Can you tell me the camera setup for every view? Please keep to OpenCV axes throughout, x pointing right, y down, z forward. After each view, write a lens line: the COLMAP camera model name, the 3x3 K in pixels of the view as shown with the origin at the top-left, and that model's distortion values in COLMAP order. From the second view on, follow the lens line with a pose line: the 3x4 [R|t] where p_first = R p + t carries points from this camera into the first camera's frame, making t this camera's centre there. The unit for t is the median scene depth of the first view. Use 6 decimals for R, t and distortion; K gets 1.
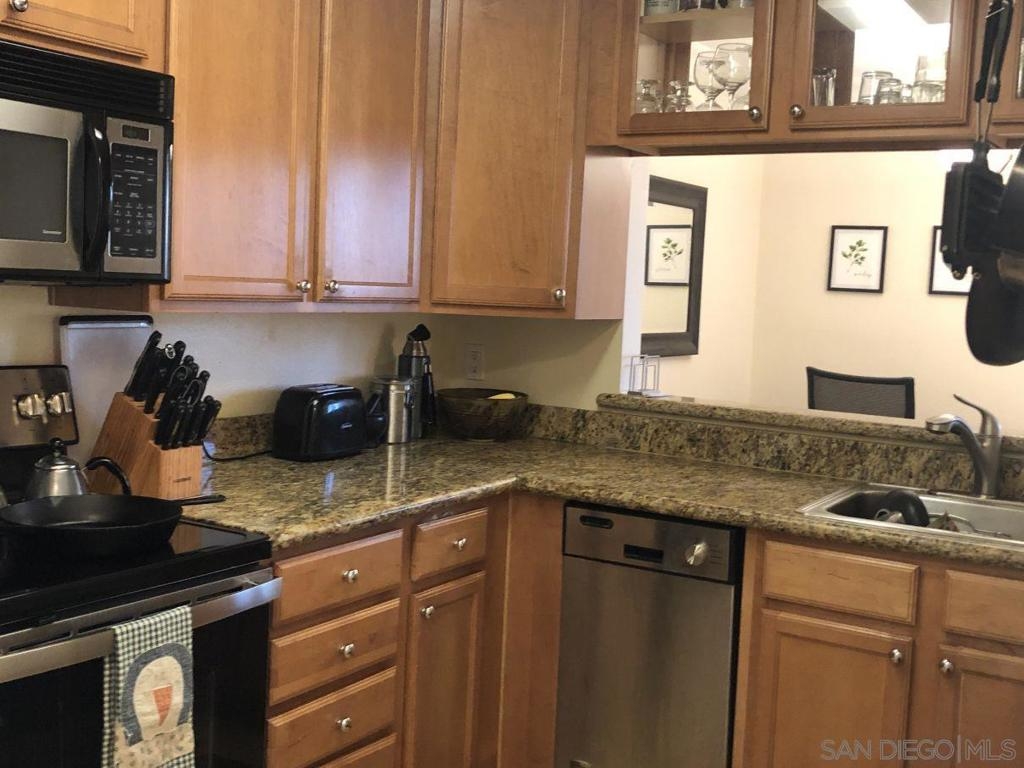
lens RADIAL K [[1177.9, 0, 508.1], [0, 1177.9, 382.5], [0, 0, 1]] dist [-0.007751, 0.000000]
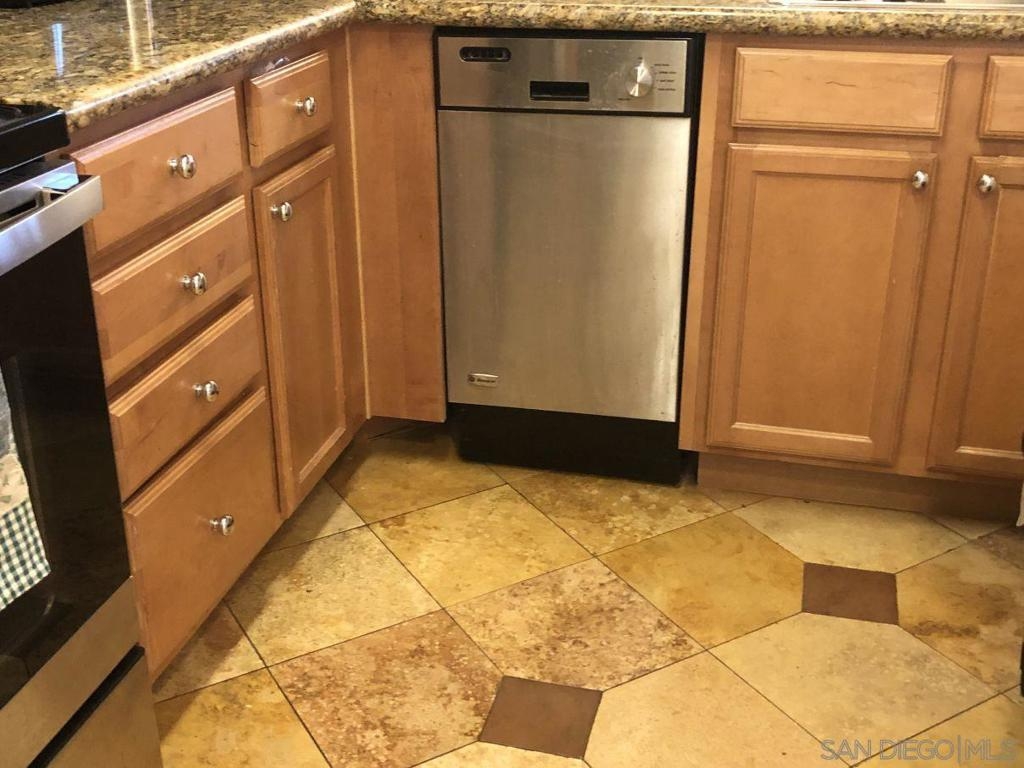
lens RADIAL K [[1177.9, 0, 515.4], [0, 1177.9, 379.8], [0, 0, 1]] dist [-0.007751, 0.000000]
pose [[0.950321, -0.176893, 0.256122, -0.135977], [0.080322, 0.934320, 0.347267, 0.063751], [-0.300729, -0.309443, 0.902113, 0.331587]]
